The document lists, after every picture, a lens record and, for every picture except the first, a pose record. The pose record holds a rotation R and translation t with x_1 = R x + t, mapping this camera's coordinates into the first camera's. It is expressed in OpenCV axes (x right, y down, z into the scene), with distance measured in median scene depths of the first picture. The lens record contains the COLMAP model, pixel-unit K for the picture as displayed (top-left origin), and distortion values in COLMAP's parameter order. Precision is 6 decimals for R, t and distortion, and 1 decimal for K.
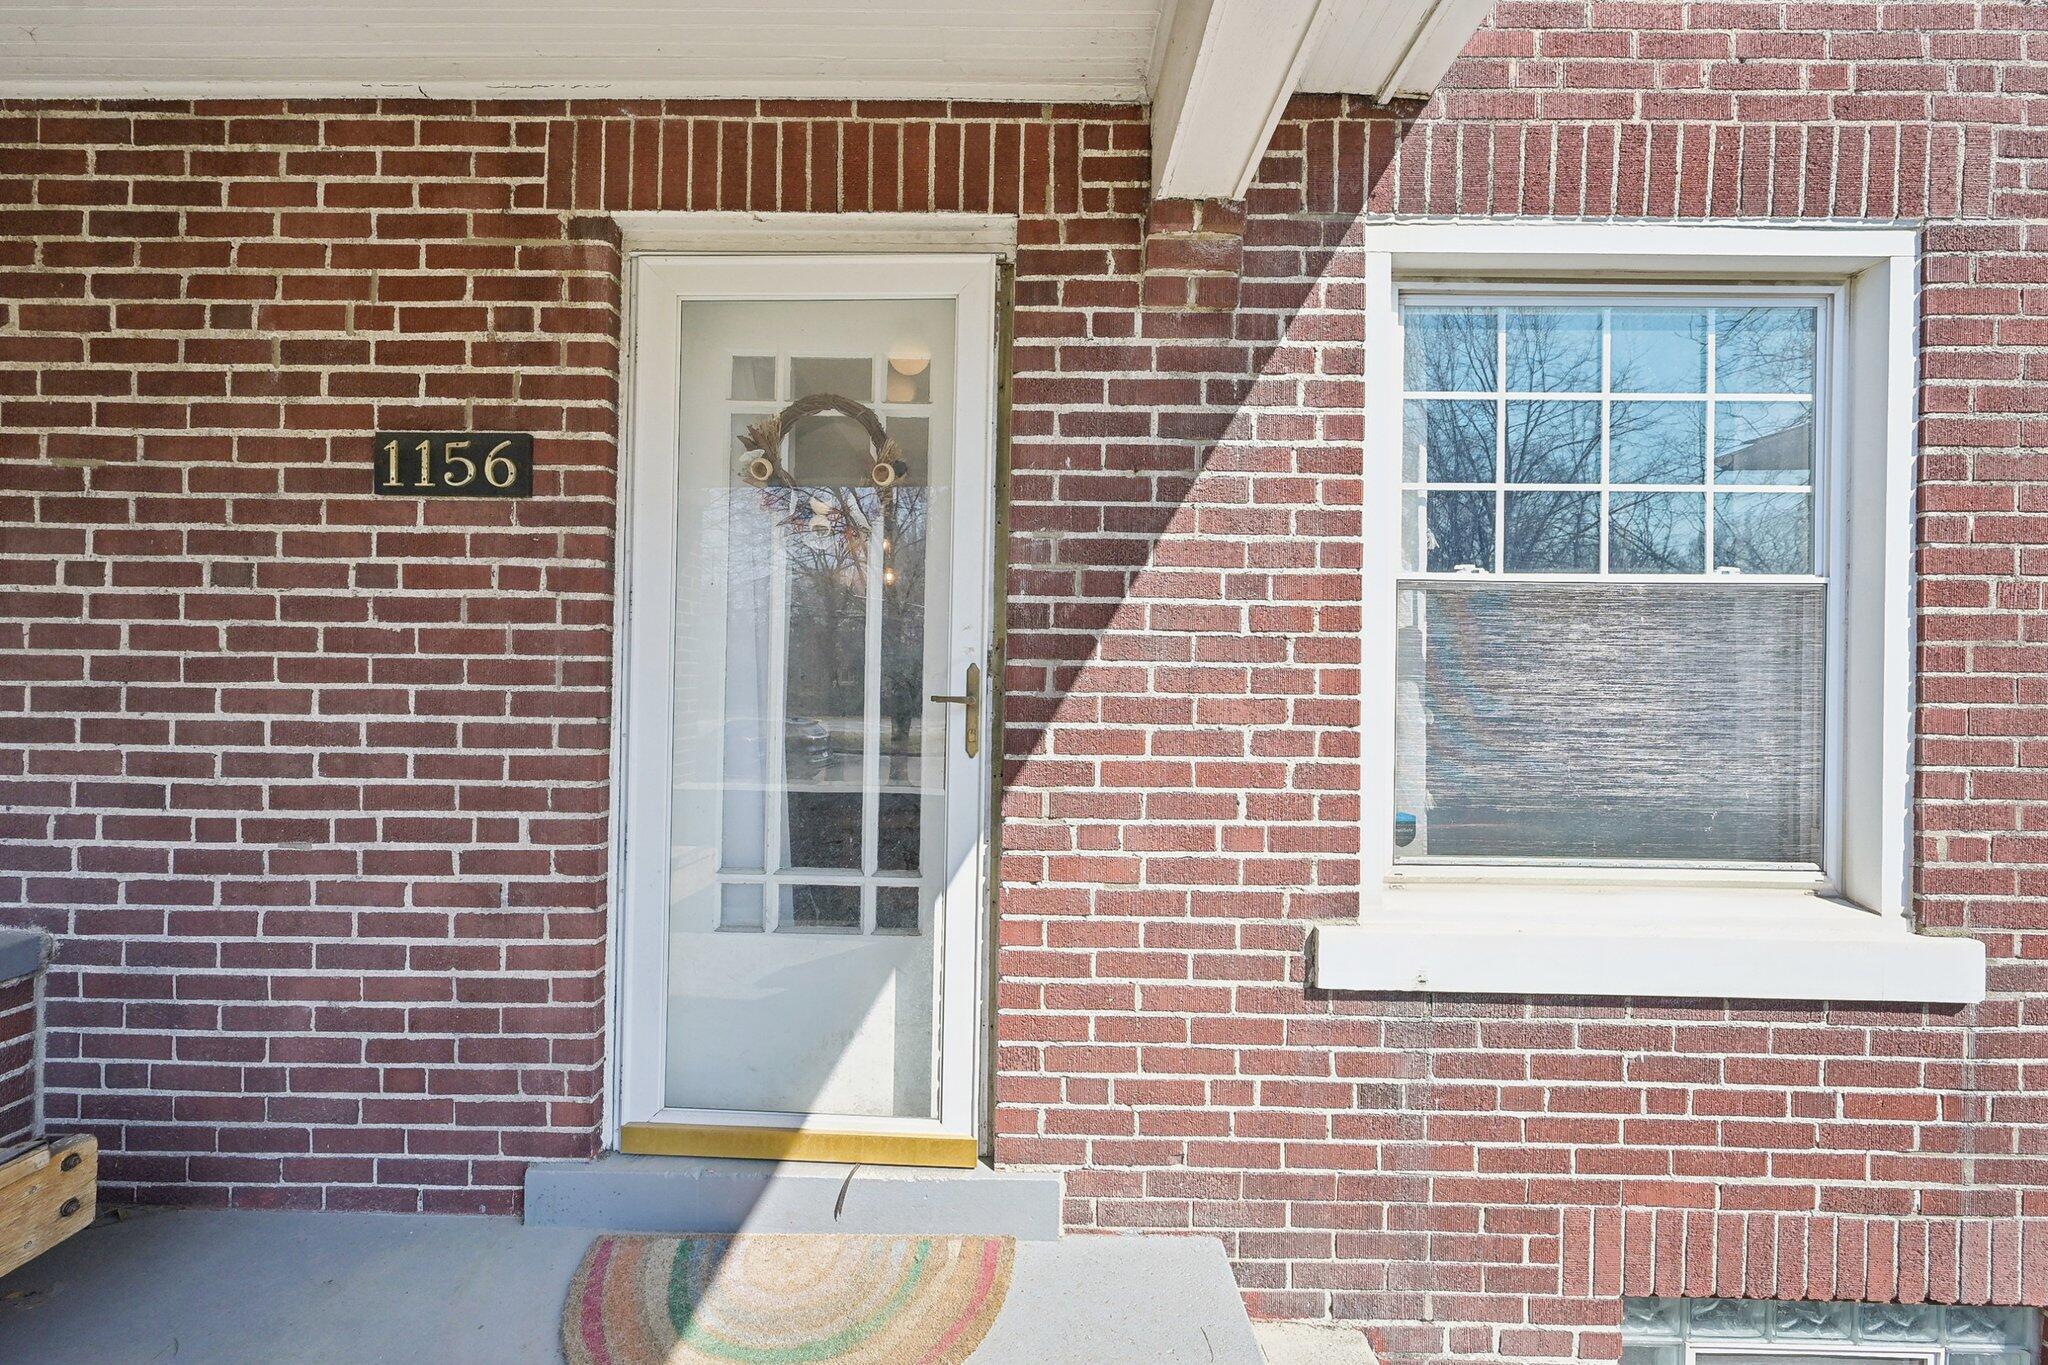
lens RADIAL K [[823.8, 0, 1025.5], [0, 823.8, 689.3], [0, 0, 1]] dist [0.000635, 0.001099]
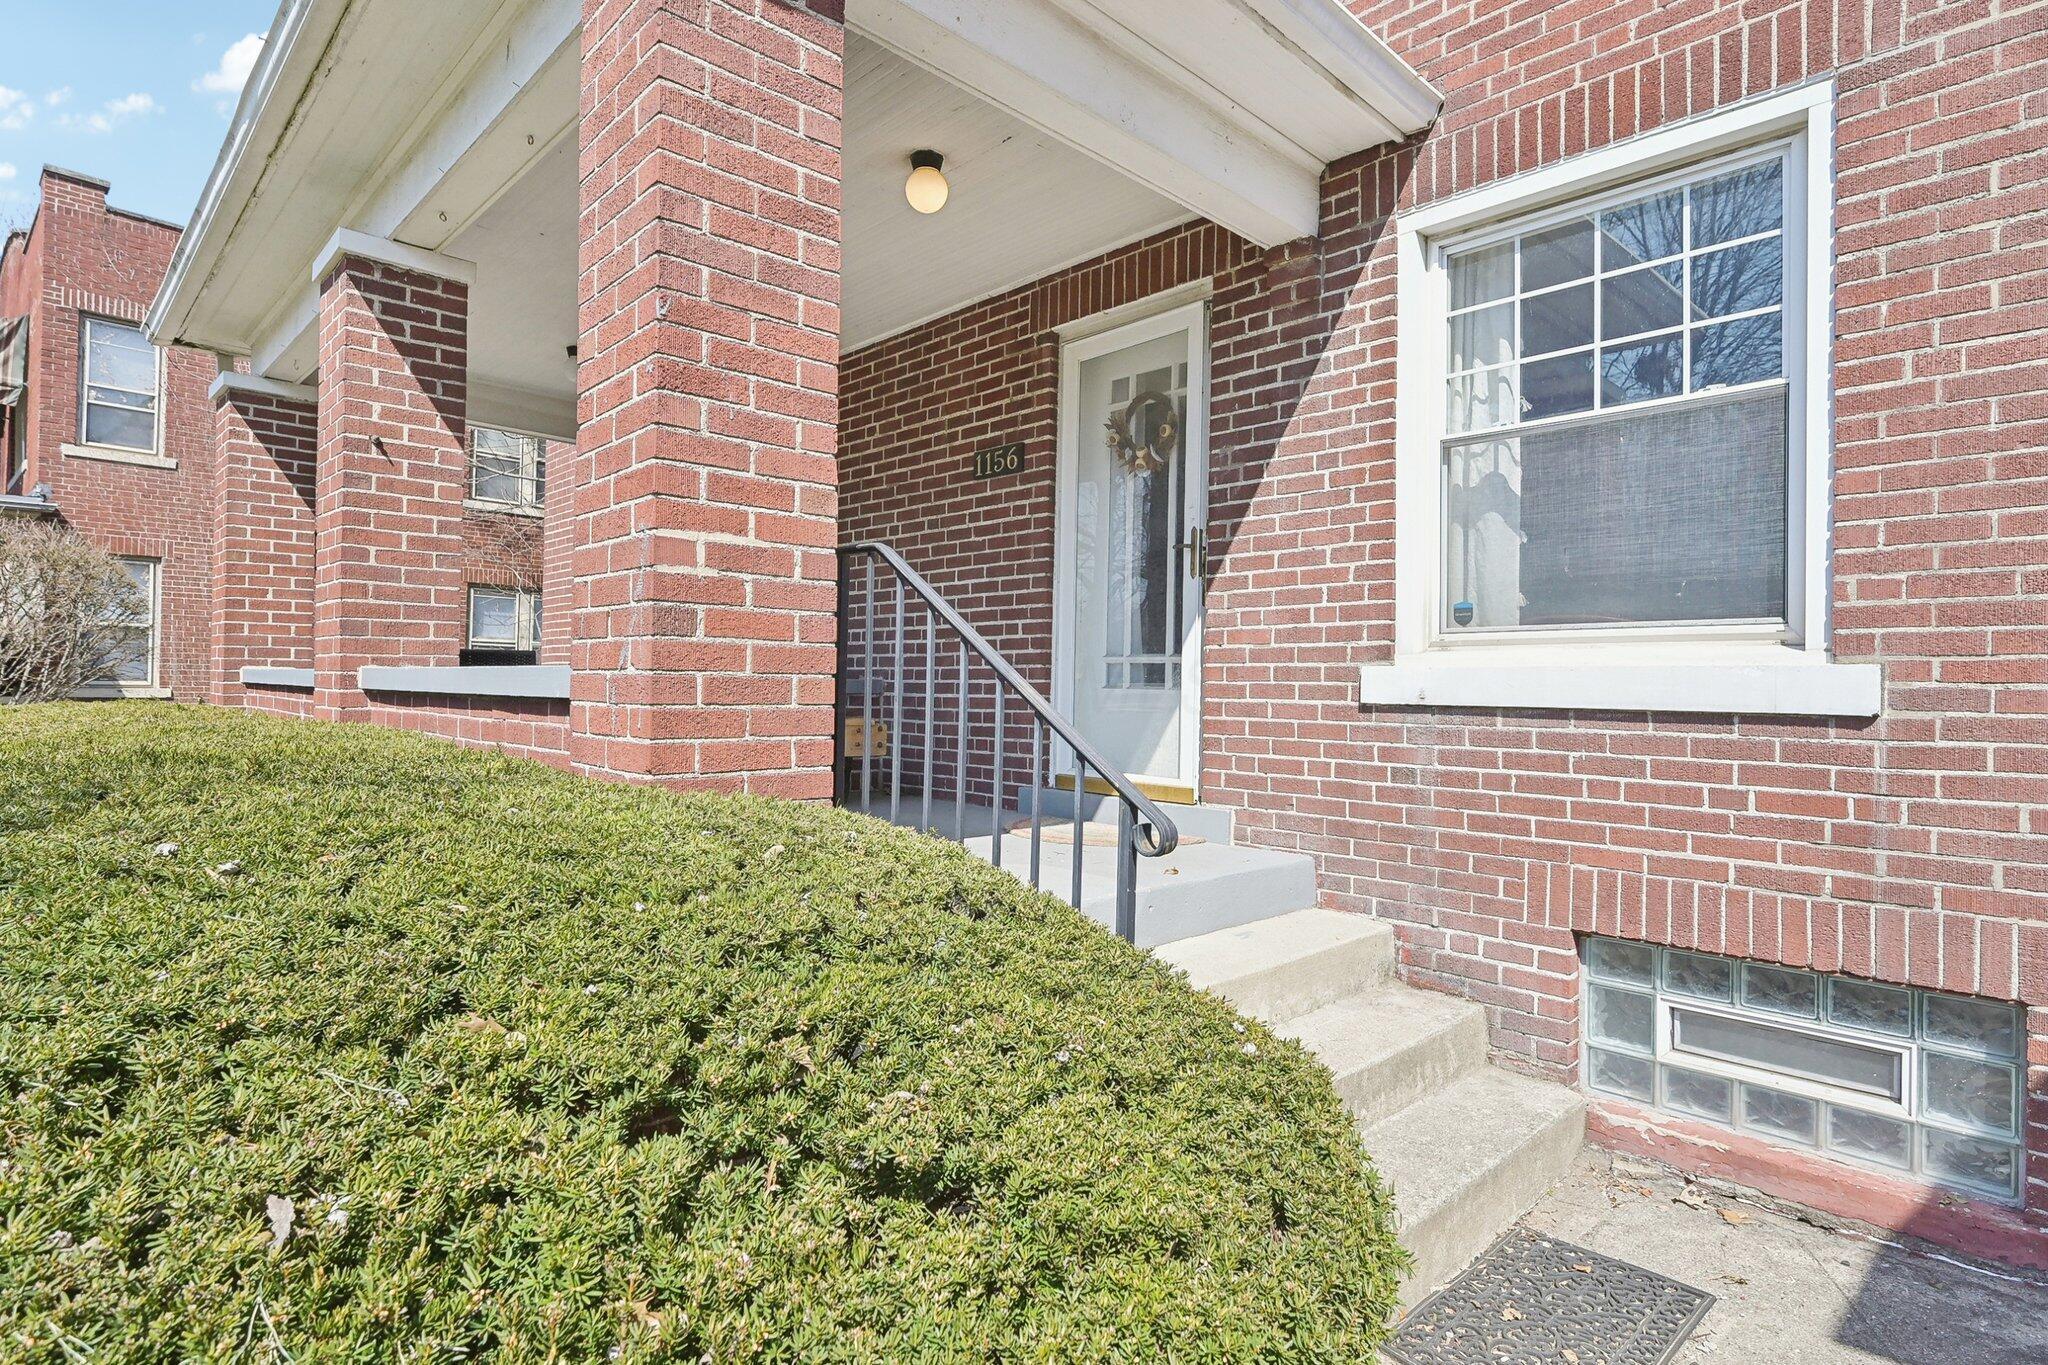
lens RADIAL K [[1071.4, 0, 1023.4], [0, 1071.4, 675.8], [0, 0, 1]] dist [0.000275, 0.001391]
pose [[0.698764, -0.011861, -0.715254, 1.368474], [-0.005384, 0.999747, -0.021838, 0.353667], [0.715332, 0.019110, 0.698524, -0.917107]]
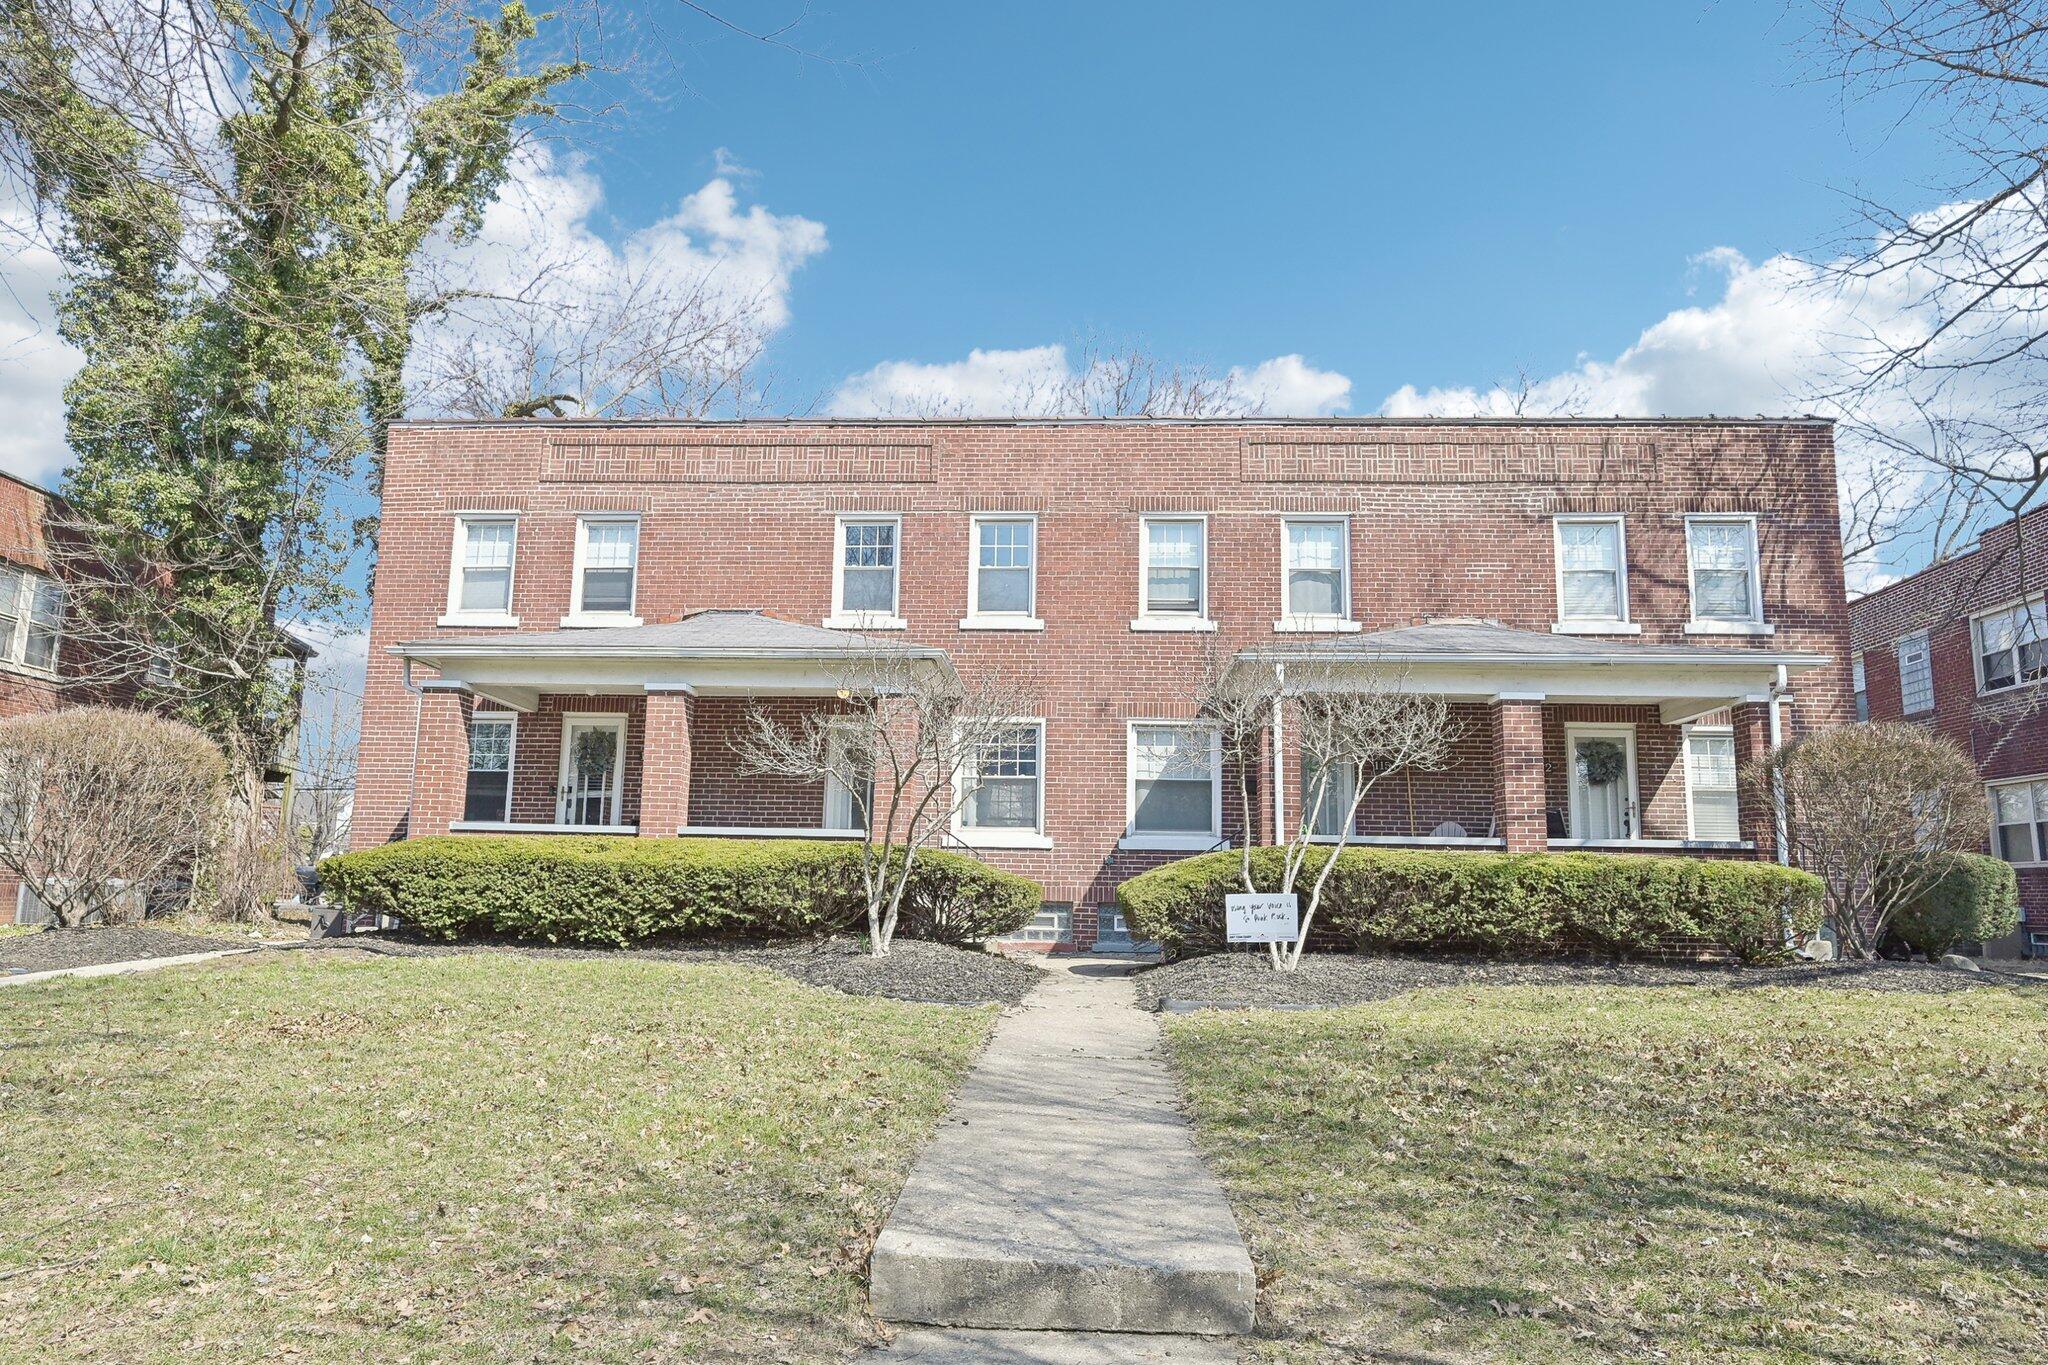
lens RADIAL K [[1320.8, 0, 1022.7], [0, 1320.8, 687.0], [0, 0, 1]] dist [-0.000884, 0.002326]
pose [[0.998841, -0.002504, -0.048074, 1.376367], [-0.005229, 0.987095, -0.160052, 0.738282], [0.047854, 0.160118, 0.985937, -8.392686]]
